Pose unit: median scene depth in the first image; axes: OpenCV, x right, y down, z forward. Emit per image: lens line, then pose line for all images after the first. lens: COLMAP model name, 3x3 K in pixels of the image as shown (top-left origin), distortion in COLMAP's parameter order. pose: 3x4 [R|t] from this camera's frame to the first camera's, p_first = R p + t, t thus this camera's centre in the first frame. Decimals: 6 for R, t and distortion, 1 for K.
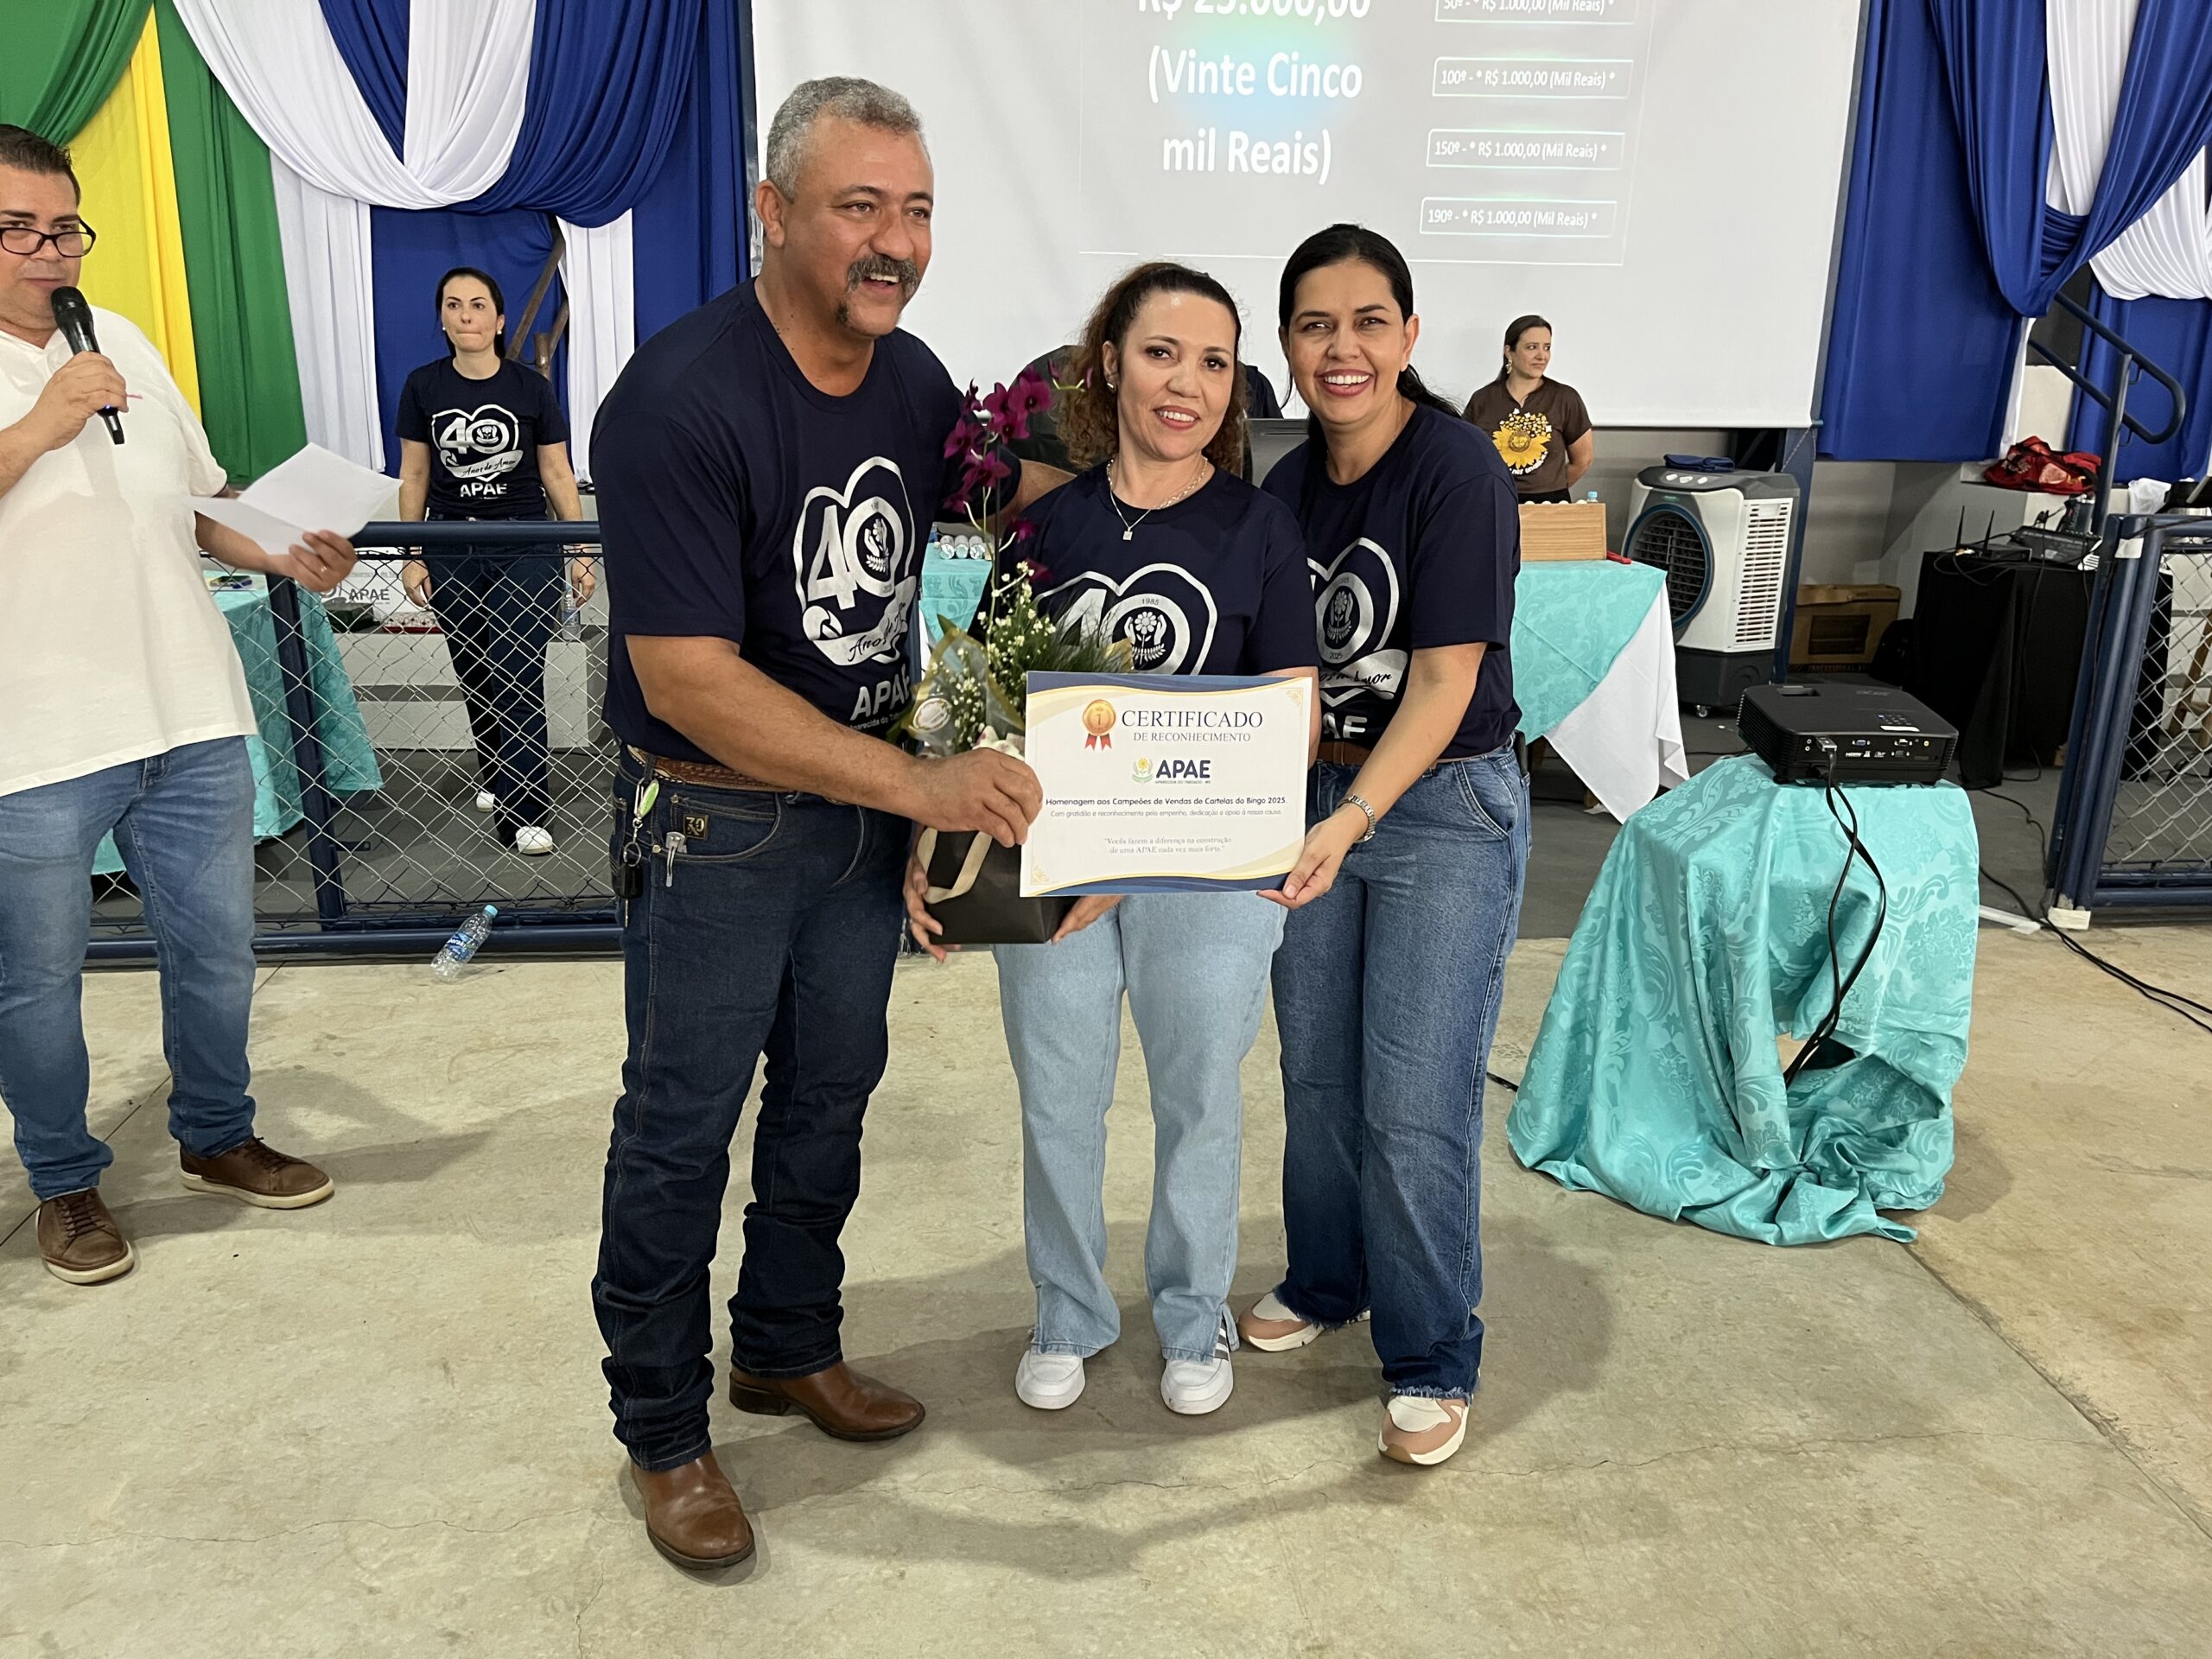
lens RADIAL K [[1673.6, 0, 1116.8], [0, 1673.6, 819.9], [0, 0, 1]] dist [0.049258, -0.077006]
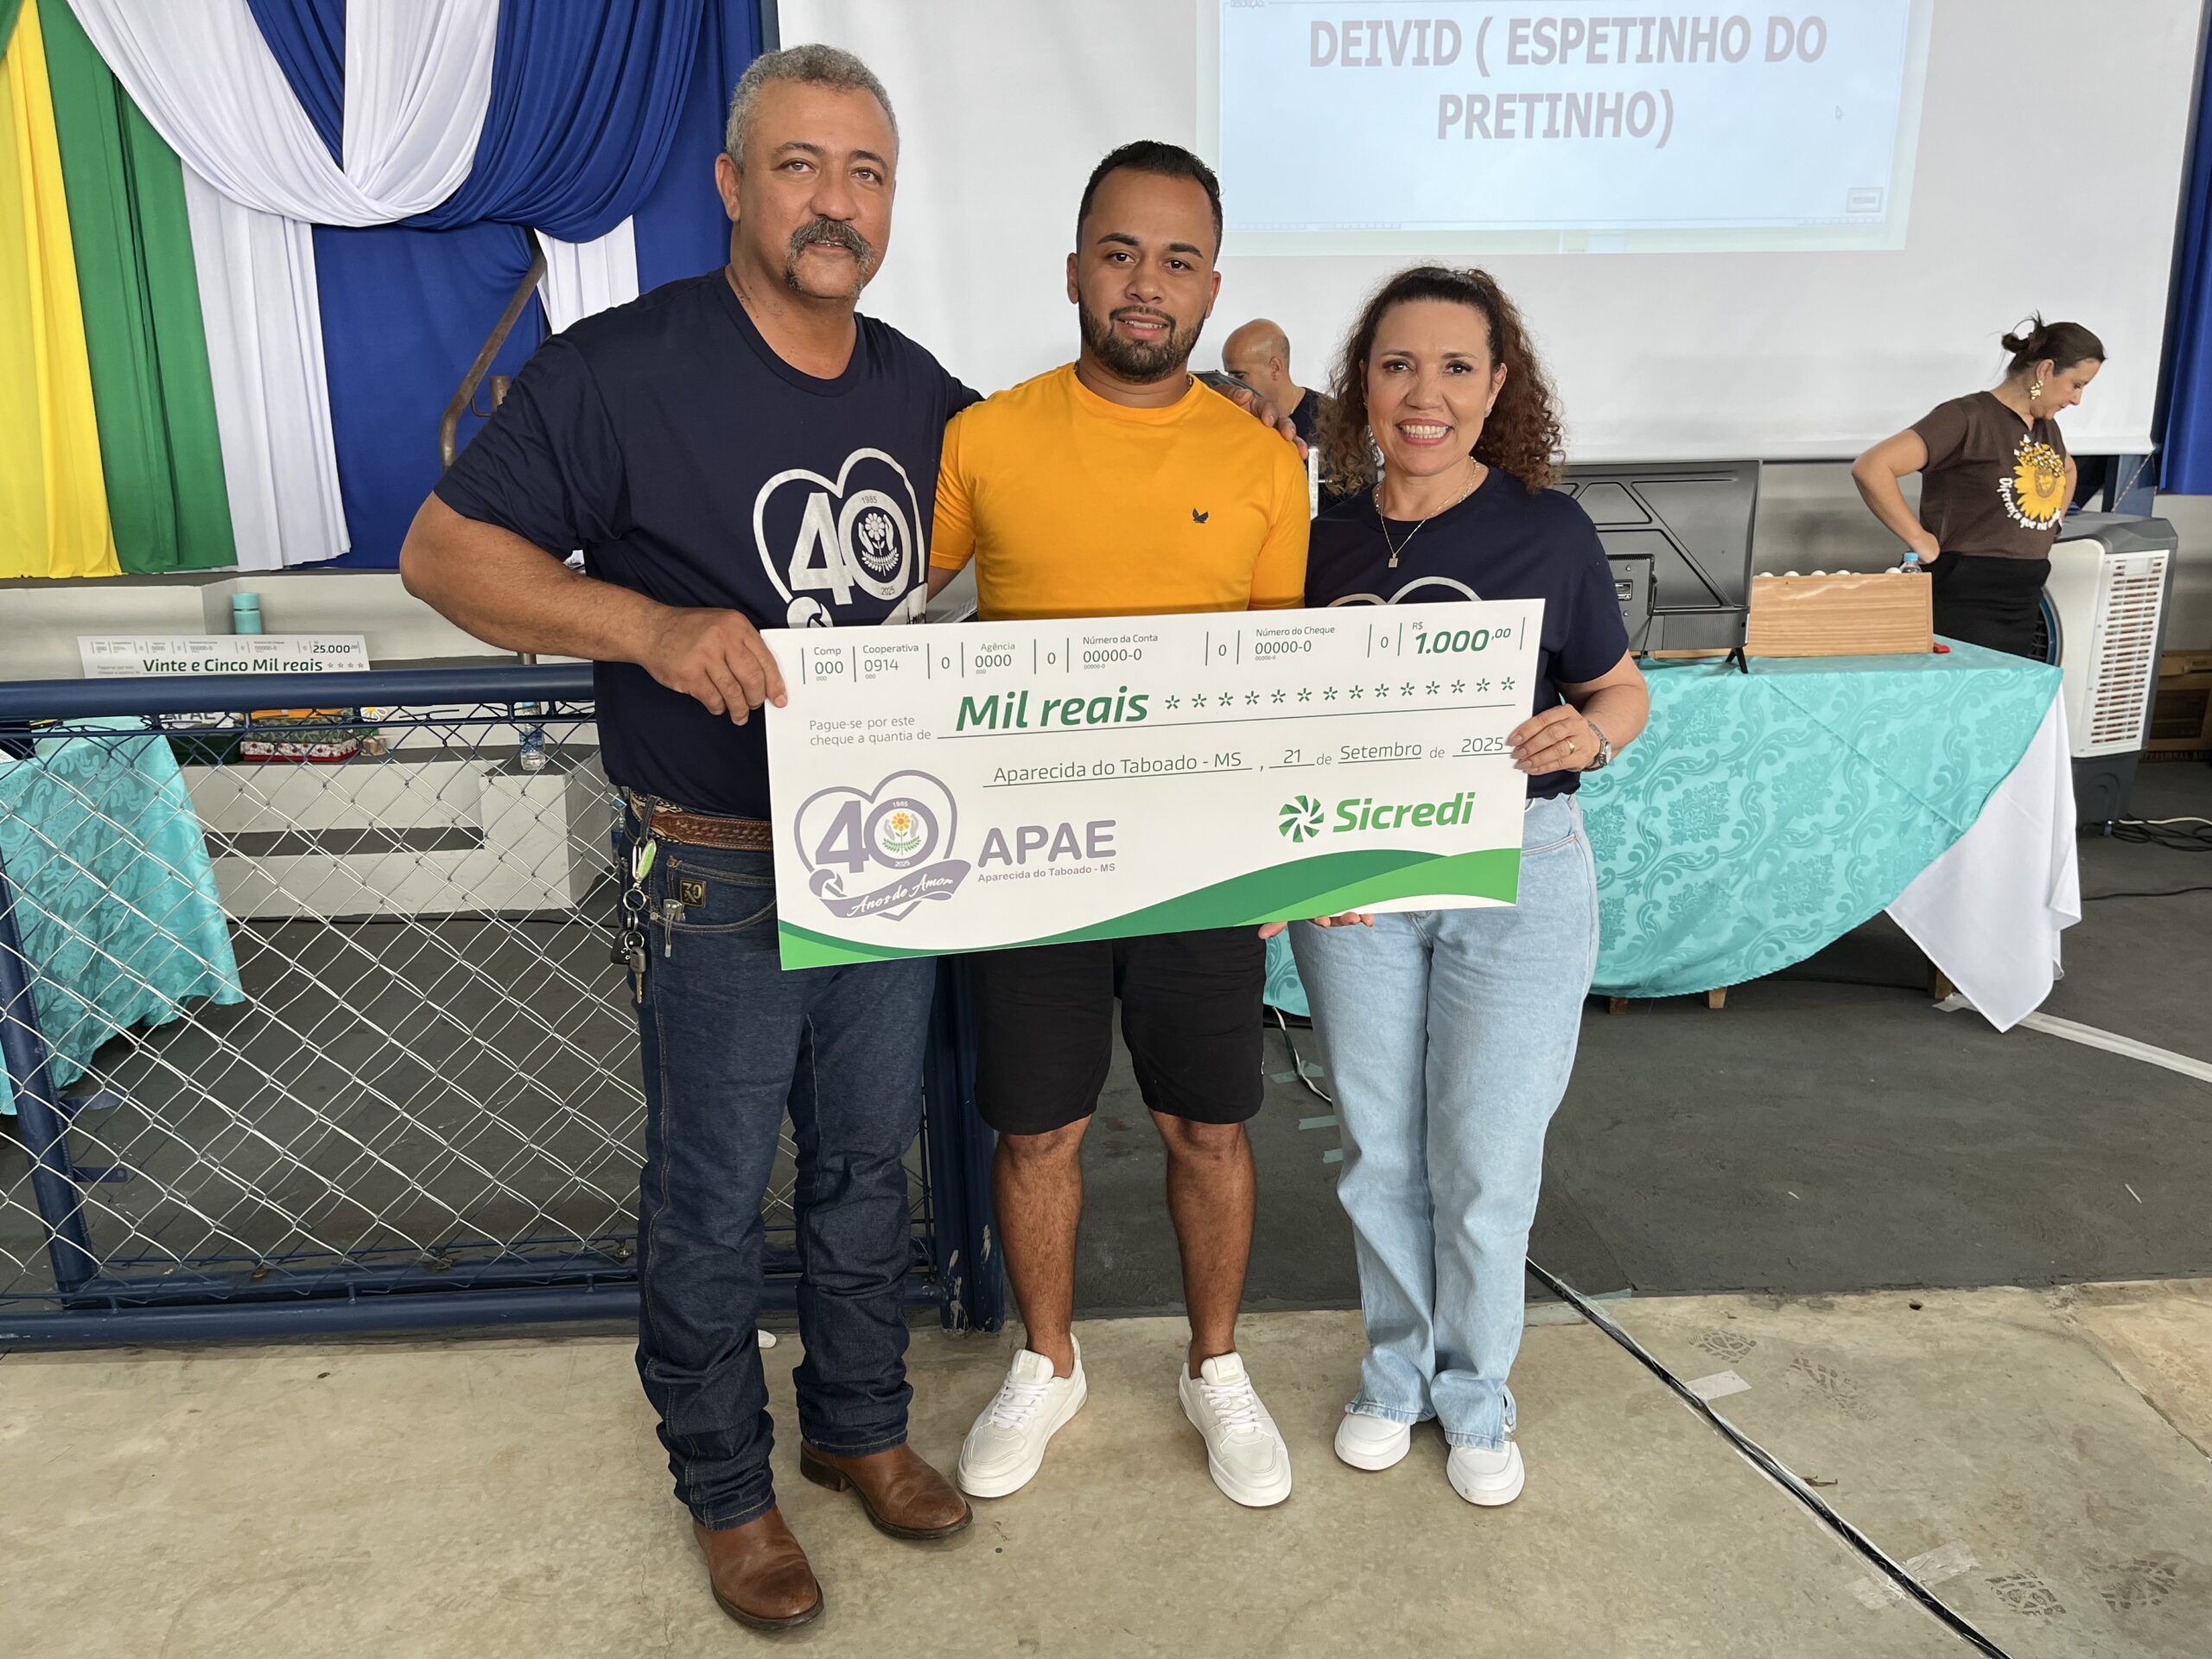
lens RADIAL K [[1673.6, 0, 1125.6], [0, 1673.6, 836.3], [0, 0, 1]] dist [0.049258, -0.077006]
pose [[0.998482, -0.015019, -0.052990, -0.022931], [0.014501, 0.999843, -0.010143, -0.077704], [0.053134, 0.009359, 0.998544, 0.287424]]
